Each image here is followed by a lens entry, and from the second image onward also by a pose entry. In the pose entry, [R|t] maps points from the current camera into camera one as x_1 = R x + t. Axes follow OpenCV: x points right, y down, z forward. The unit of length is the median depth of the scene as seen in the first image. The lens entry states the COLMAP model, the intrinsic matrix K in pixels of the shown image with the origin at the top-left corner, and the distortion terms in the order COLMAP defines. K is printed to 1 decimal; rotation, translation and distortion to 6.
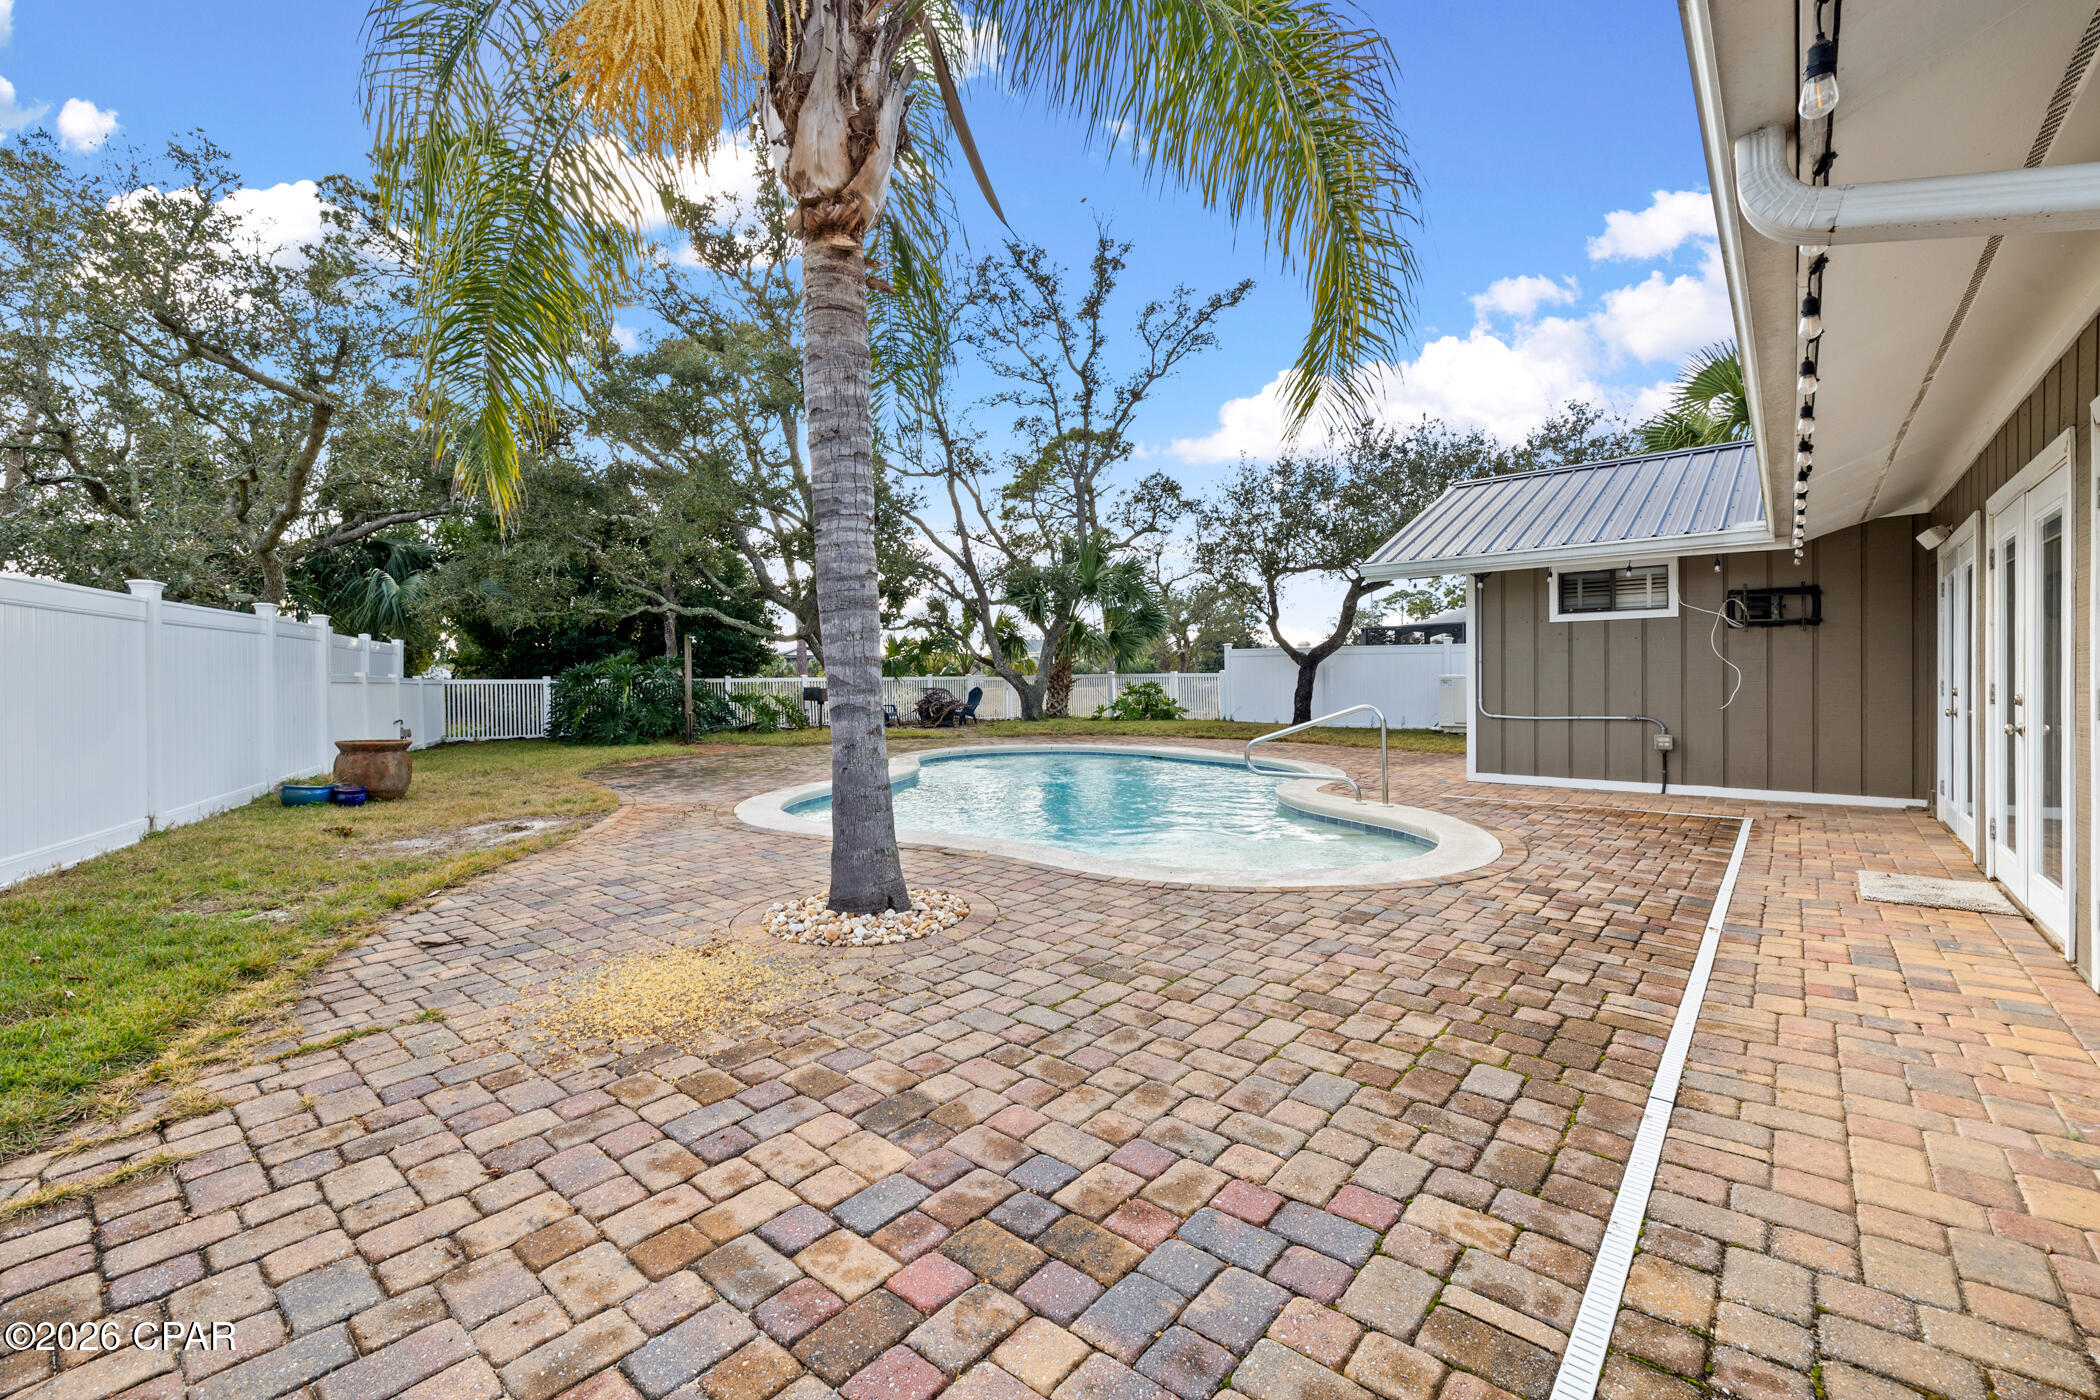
lens RADIAL K [[872.8, 0, 1051.6], [0, 872.8, 689.6], [0, 0, 1]] dist [-0.001431, 0.000224]
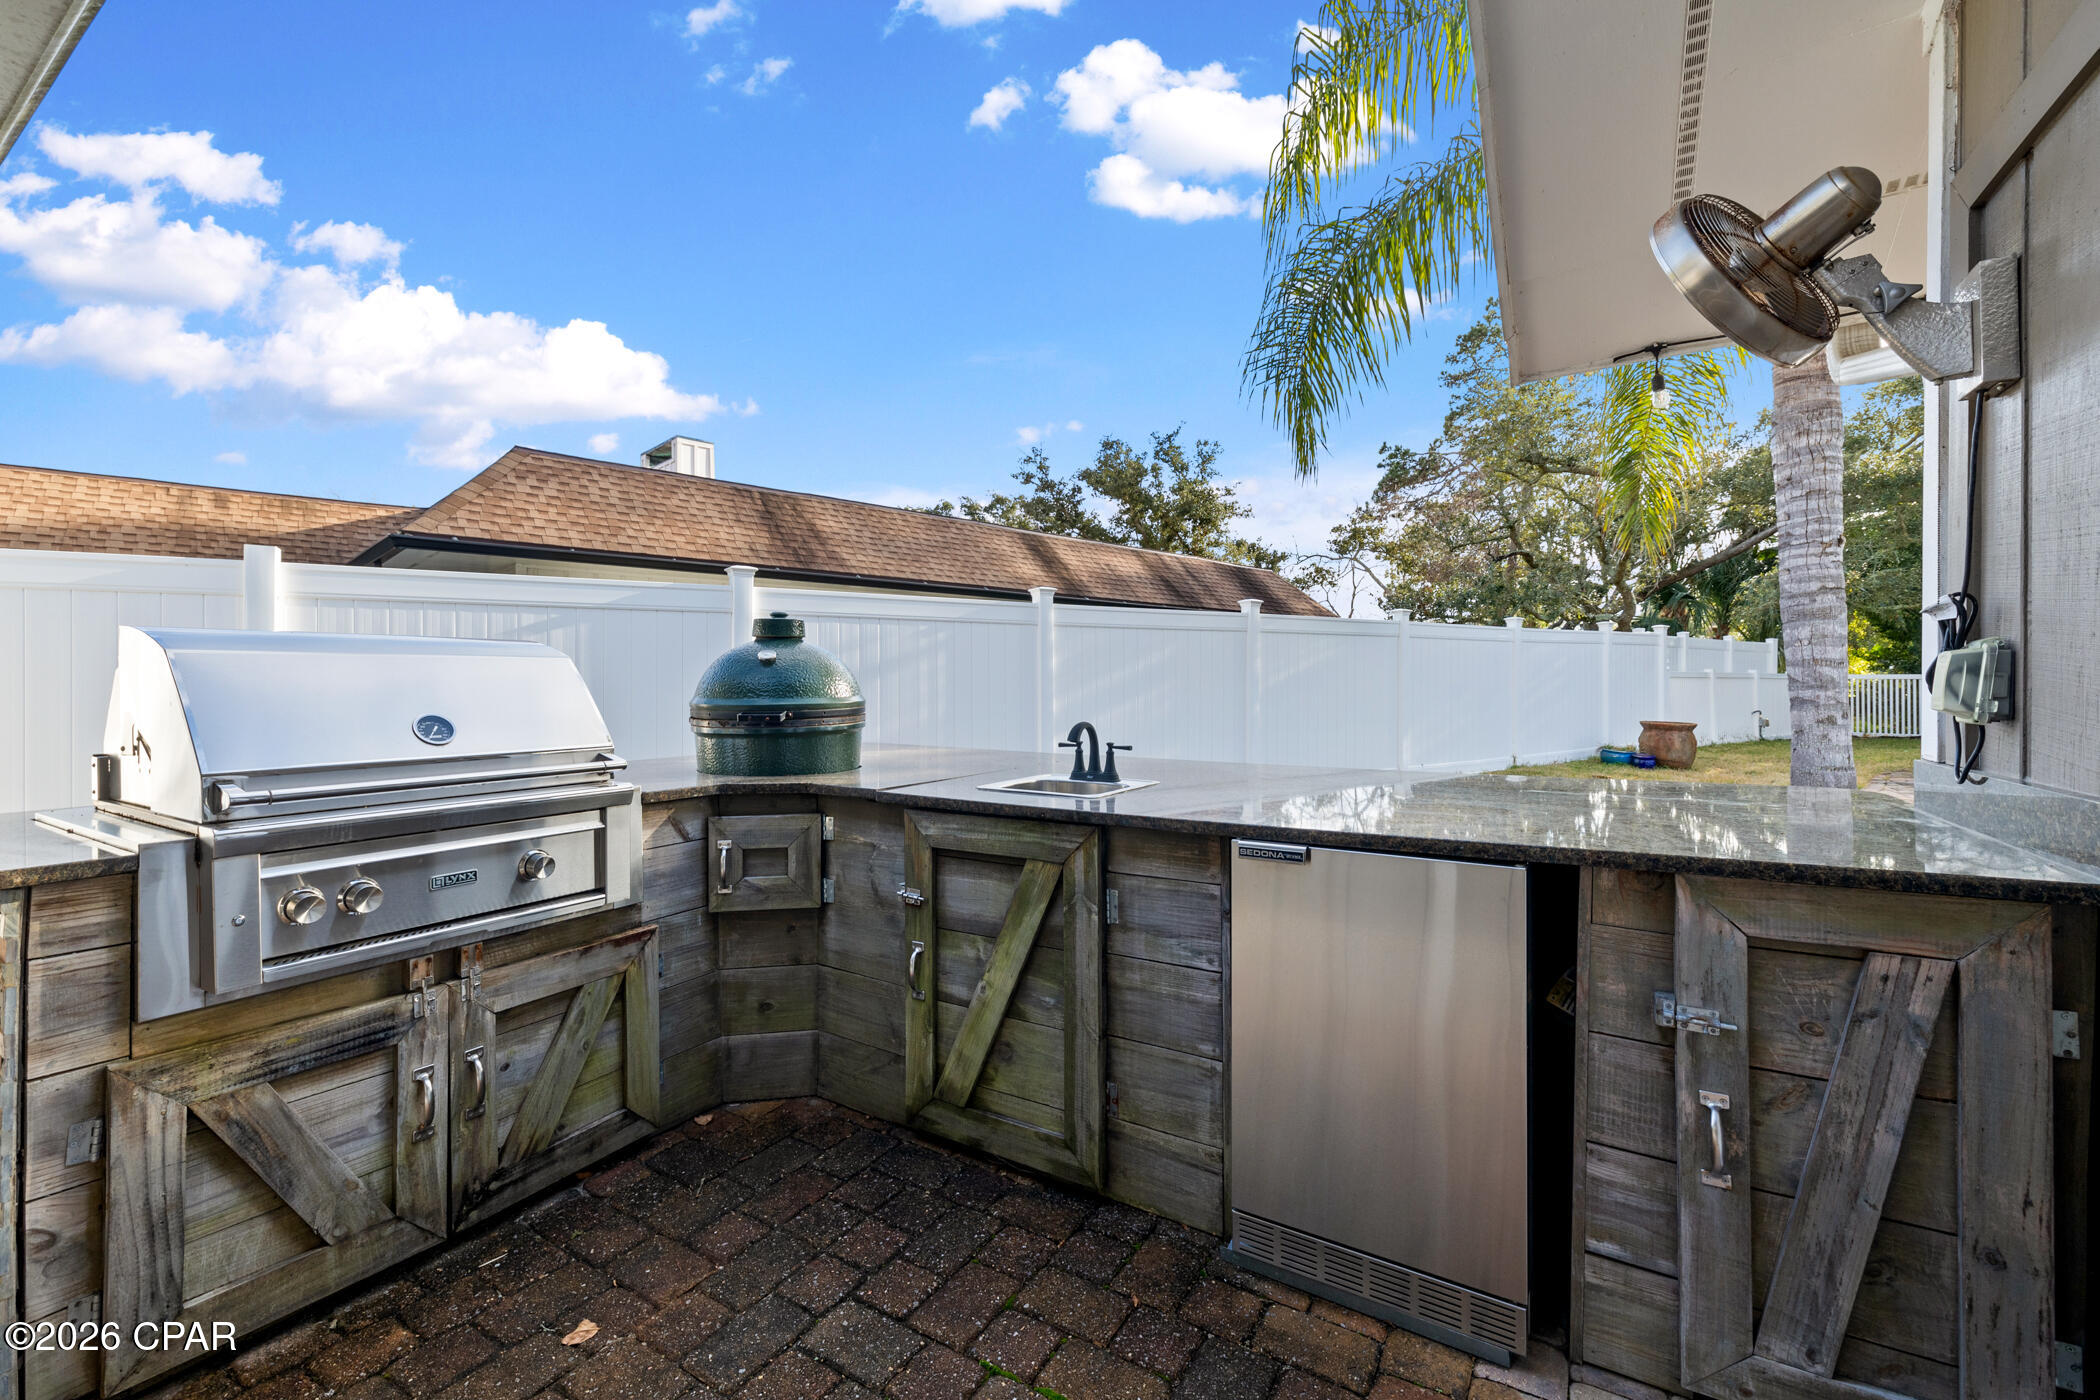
lens RADIAL K [[872.8, 0, 1051.6], [0, 872.8, 689.6], [0, 0, 1]] dist [-0.001431, 0.000224]
pose [[0.135562, 0.013134, -0.990682, 0.417998], [-0.006807, 0.999901, 0.012325, -0.001186], [0.990746, 0.005073, 0.135638, -0.106253]]
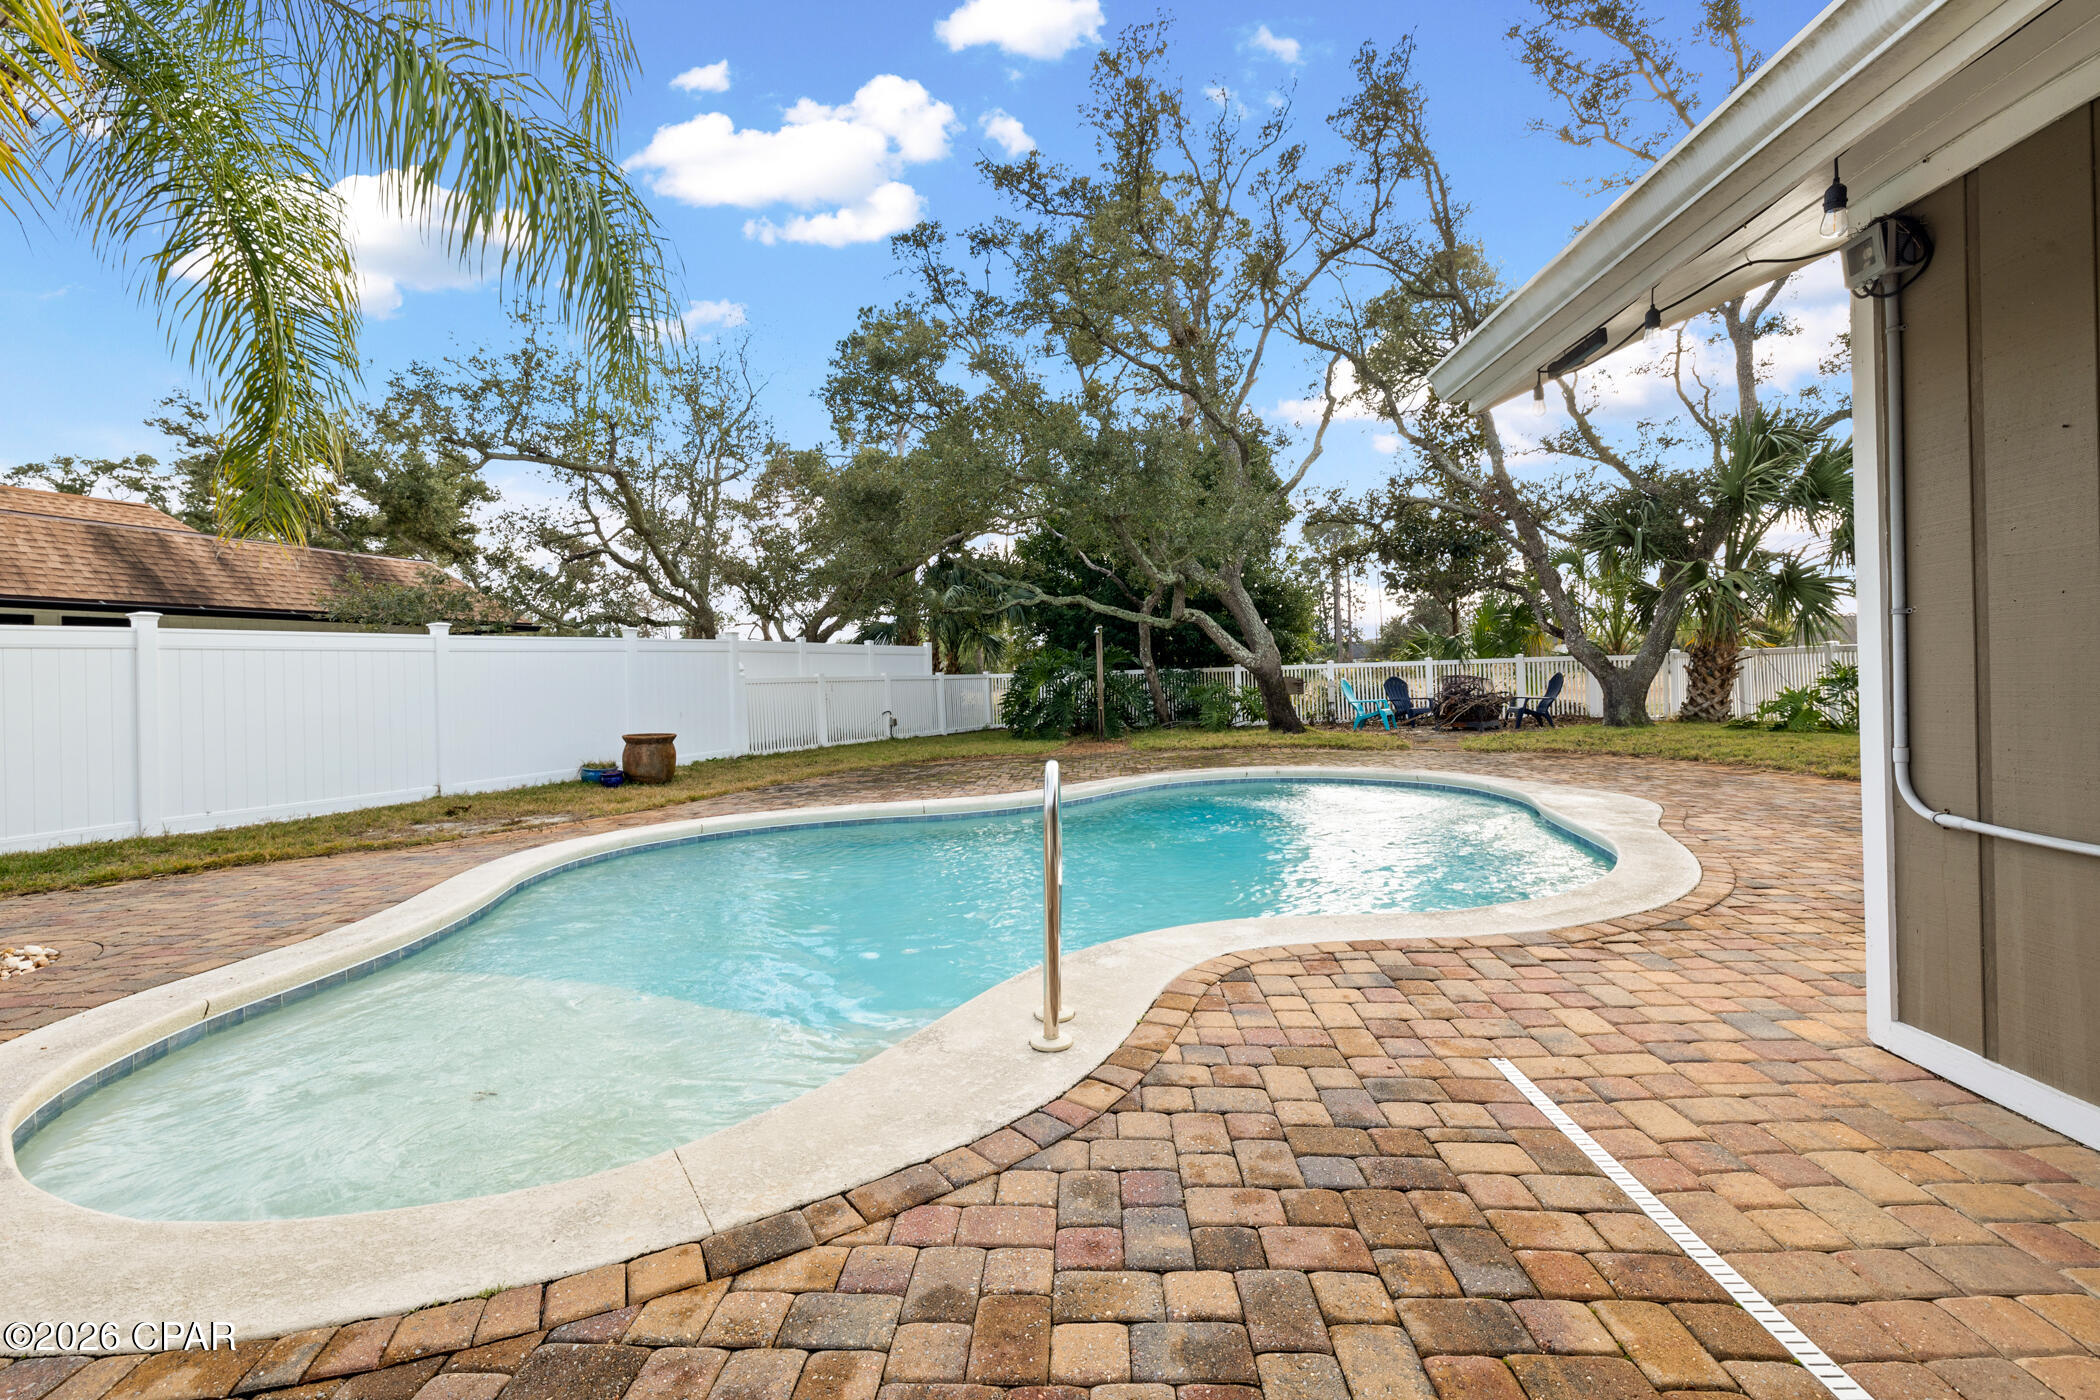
lens RADIAL K [[872.8, 0, 1051.6], [0, 872.8, 689.6], [0, 0, 1]] dist [-0.001431, 0.000224]
pose [[0.610112, 0.000994, -0.792315, 0.590667], [0.017111, 0.999749, 0.014430, -0.015686], [0.792131, -0.022361, 0.609942, 0.721625]]
